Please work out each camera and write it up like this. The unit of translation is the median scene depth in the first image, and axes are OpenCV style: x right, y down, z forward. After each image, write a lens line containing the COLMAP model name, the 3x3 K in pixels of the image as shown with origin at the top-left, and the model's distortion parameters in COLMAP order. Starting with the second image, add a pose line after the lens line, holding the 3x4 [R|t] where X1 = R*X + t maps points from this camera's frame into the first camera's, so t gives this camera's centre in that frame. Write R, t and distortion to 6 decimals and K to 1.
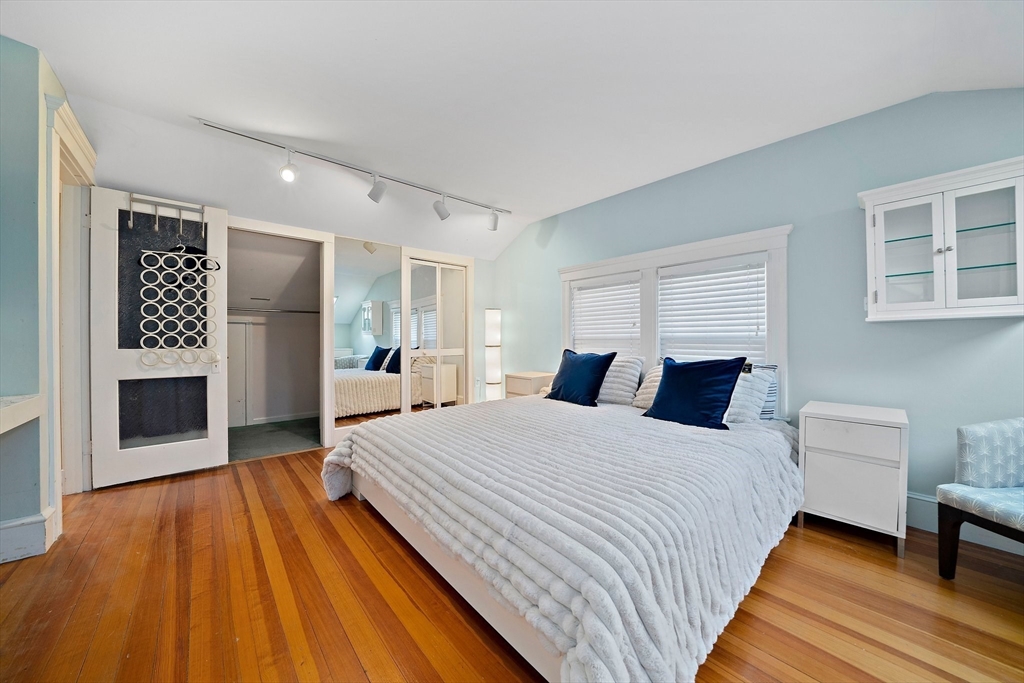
lens RADIAL K [[354.5, 0, 512.8], [0, 354.5, 341.4], [0, 0, 1]] dist [-0.022284, 0.002438]
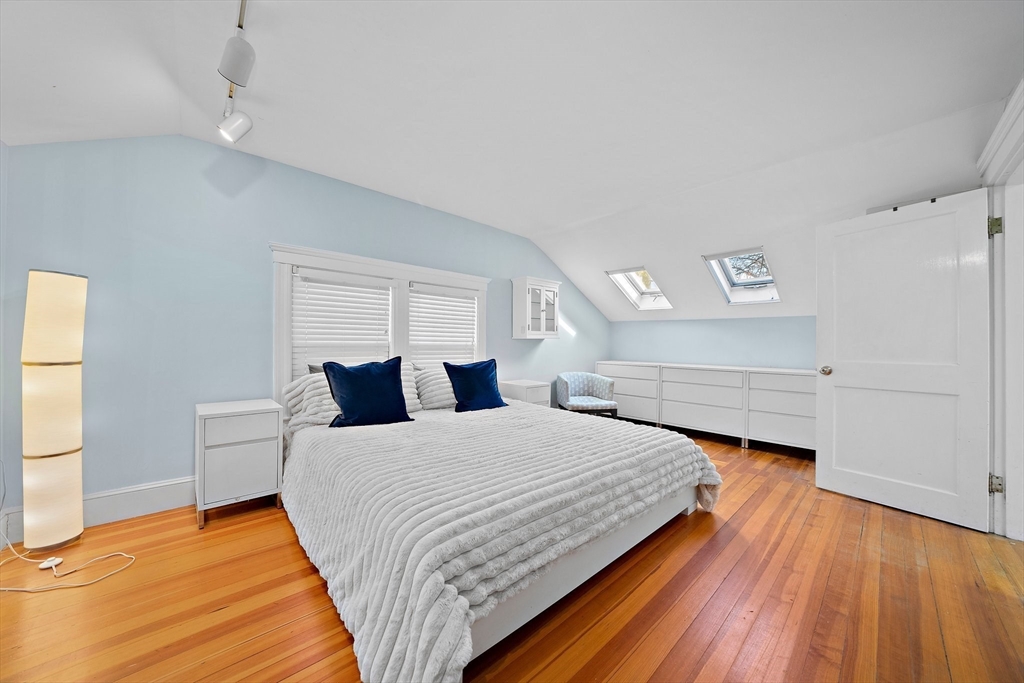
lens RADIAL K [[354.5, 0, 514.3], [0, 354.5, 340.4], [0, 0, 1]] dist [-0.022284, 0.002438]
pose [[-0.014133, 0.006556, 0.999879, -0.796735], [-0.006015, 0.999960, -0.006641, -0.024179], [-0.999882, -0.006108, -0.014093, 0.800931]]
